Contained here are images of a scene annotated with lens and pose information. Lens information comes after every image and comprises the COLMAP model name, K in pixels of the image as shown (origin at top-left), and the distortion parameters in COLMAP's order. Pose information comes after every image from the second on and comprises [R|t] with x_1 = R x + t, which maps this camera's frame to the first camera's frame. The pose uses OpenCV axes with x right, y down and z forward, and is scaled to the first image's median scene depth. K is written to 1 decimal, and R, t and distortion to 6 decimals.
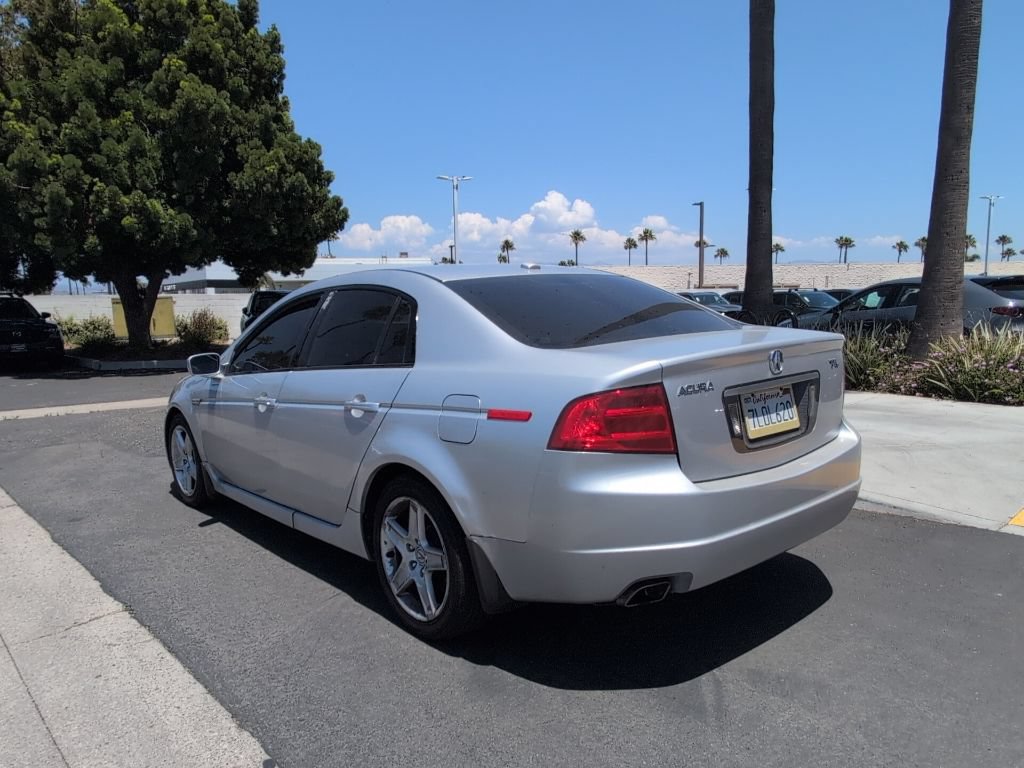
lens RADIAL K [[752.6, 0, 512.9], [0, 752.6, 413.5], [0, 0, 1]] dist [-0.000012, -0.000701]
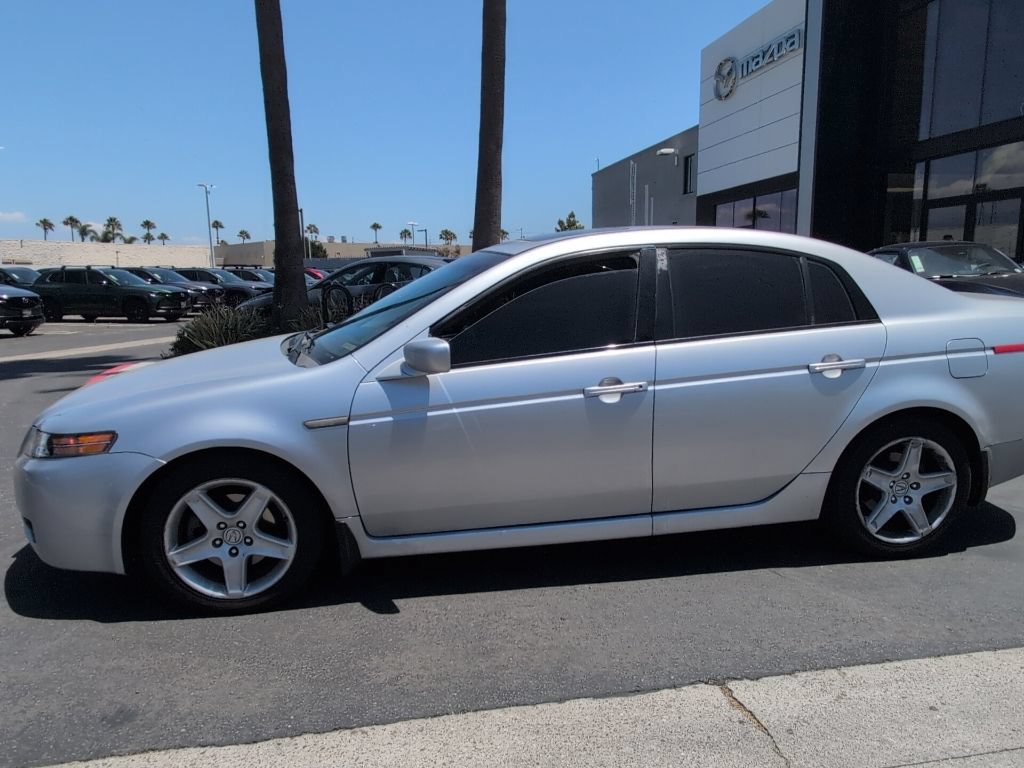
lens RADIAL K [[752.6, 0, 513.6], [0, 752.6, 413.4], [0, 0, 1]] dist [0.001966, -0.001815]
pose [[0.516270, -0.143035, 0.844397, -0.278091], [0.123037, 0.988114, 0.092154, -0.020071], [-0.847542, 0.056316, 0.527732, 0.180677]]
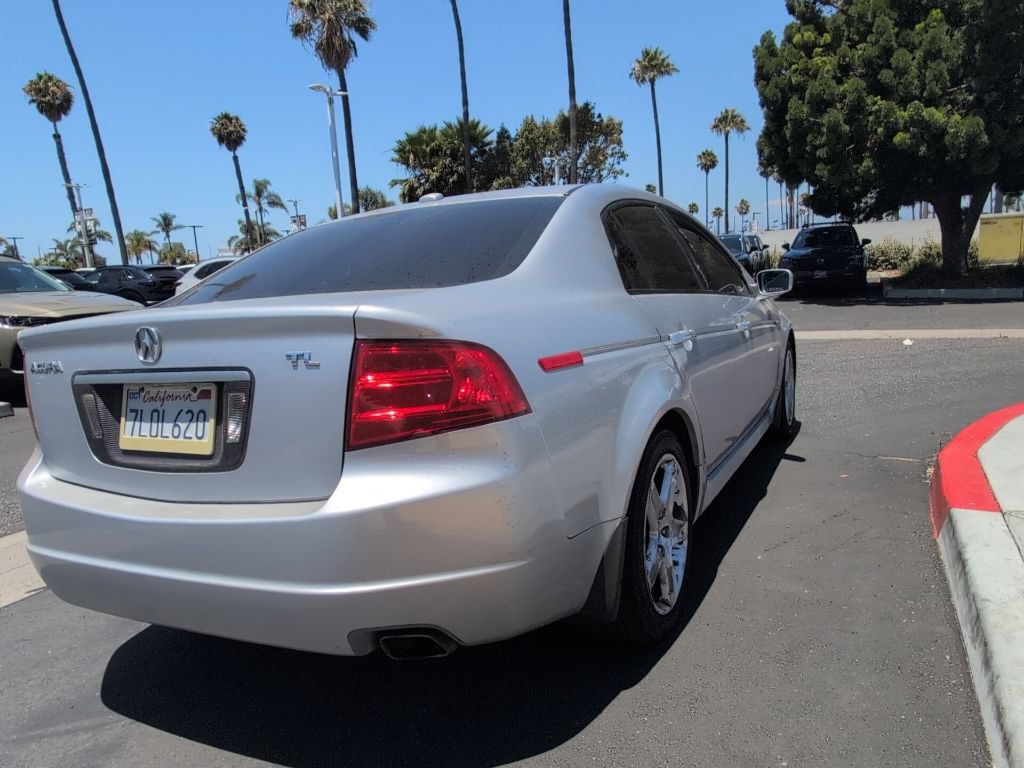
lens RADIAL K [[752.6, 0, 513.6], [0, 752.6, 413.4], [0, 0, 1]] dist [0.001966, -0.001815]
pose [[0.395435, 0.173972, -0.901867, 0.197913], [-0.080605, 0.984683, 0.154605, -0.025213], [0.914950, 0.011559, 0.403401, 0.187953]]
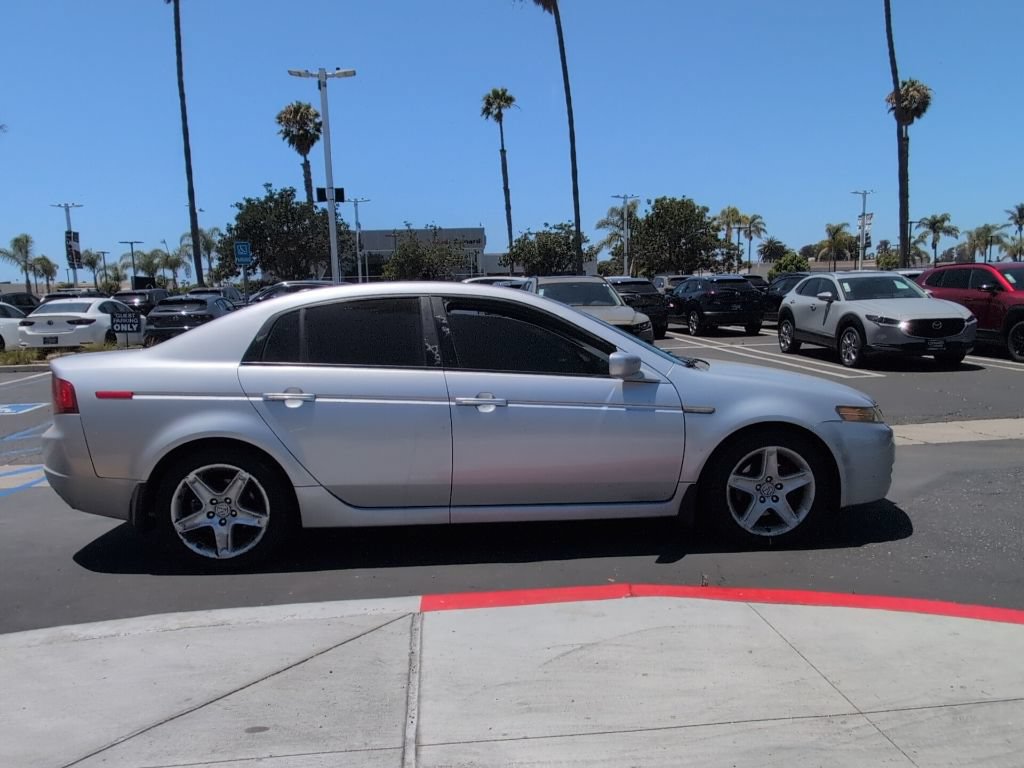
lens RADIAL K [[753.8, 0, 513.0], [0, 753.8, 413.0], [0, 0, 1]] dist [0.001925, -0.003181]
pose [[-0.585912, 0.159830, -0.794457, 0.215008], [-0.072487, 0.966091, 0.247818, -0.084078], [0.807126, 0.202788, -0.554459, 0.504155]]
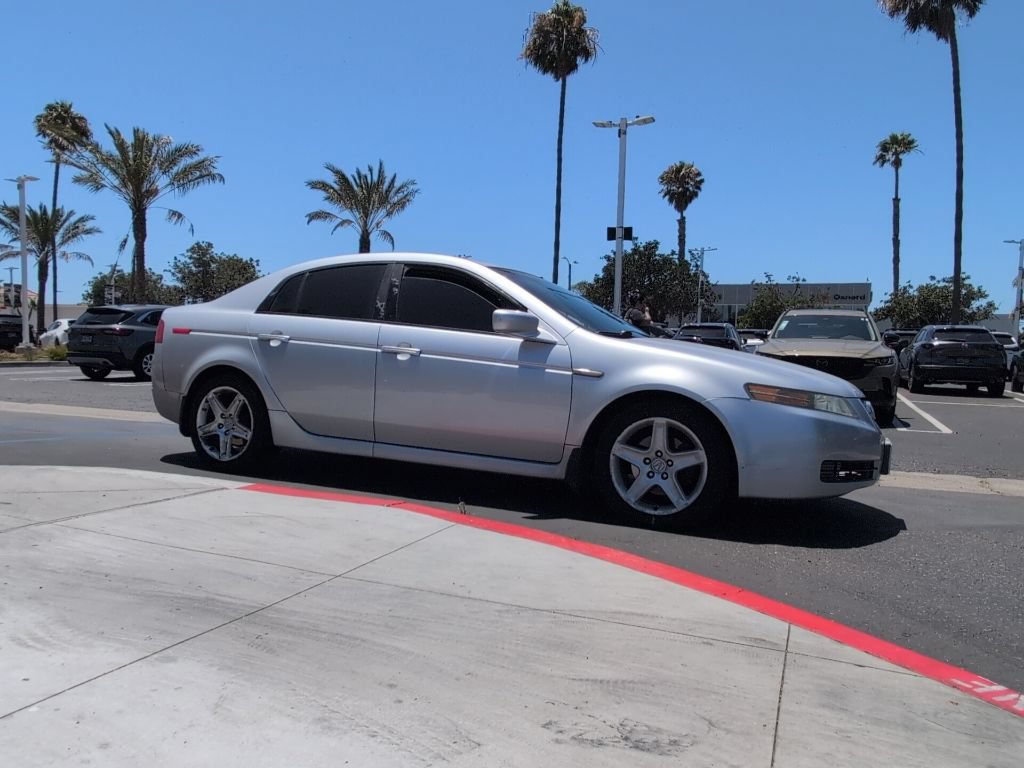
lens RADIAL K [[752.6, 0, 513.6], [0, 752.6, 413.4], [0, 0, 1]] dist [0.001966, -0.001815]
pose [[-0.902486, 0.029945, -0.429677, 0.099243], [-0.068806, 0.974746, 0.212451, -0.063674], [0.425188, 0.221298, -0.877635, 0.634363]]
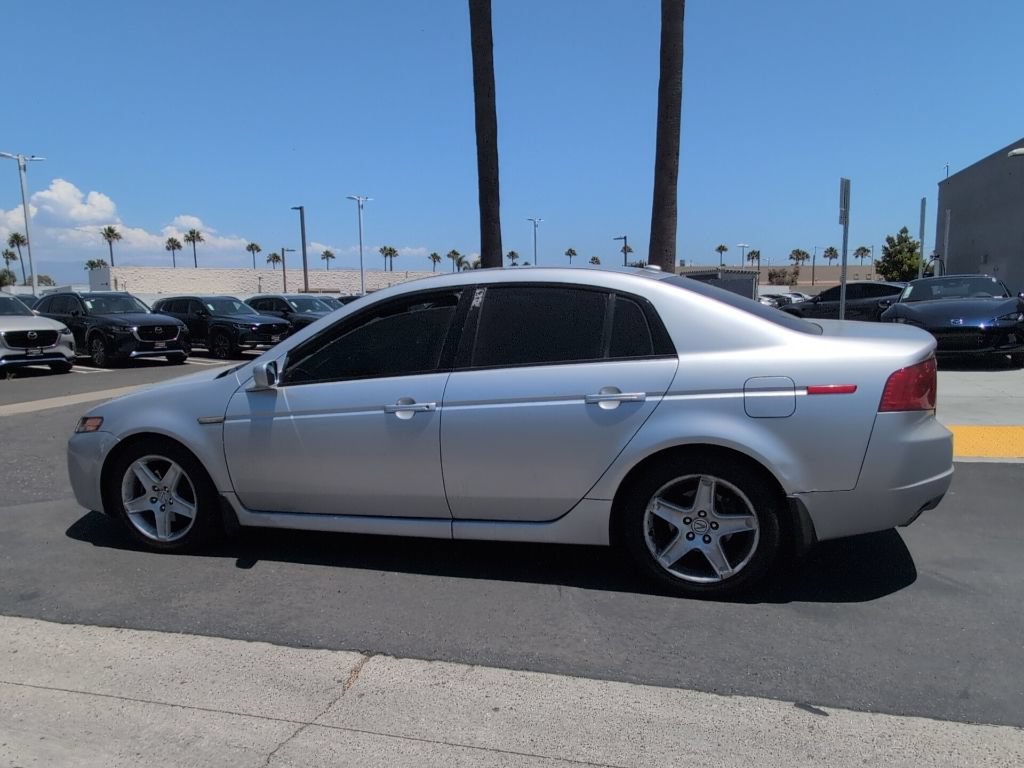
lens RADIAL K [[752.6, 0, 512.9], [0, 752.6, 413.5], [0, 0, 1]] dist [-0.000012, -0.000701]
pose [[0.837242, -0.077335, 0.541336, -0.192305], [0.081103, 0.996562, 0.016932, -0.003698], [-0.540784, 0.029728, 0.840636, 0.042004]]
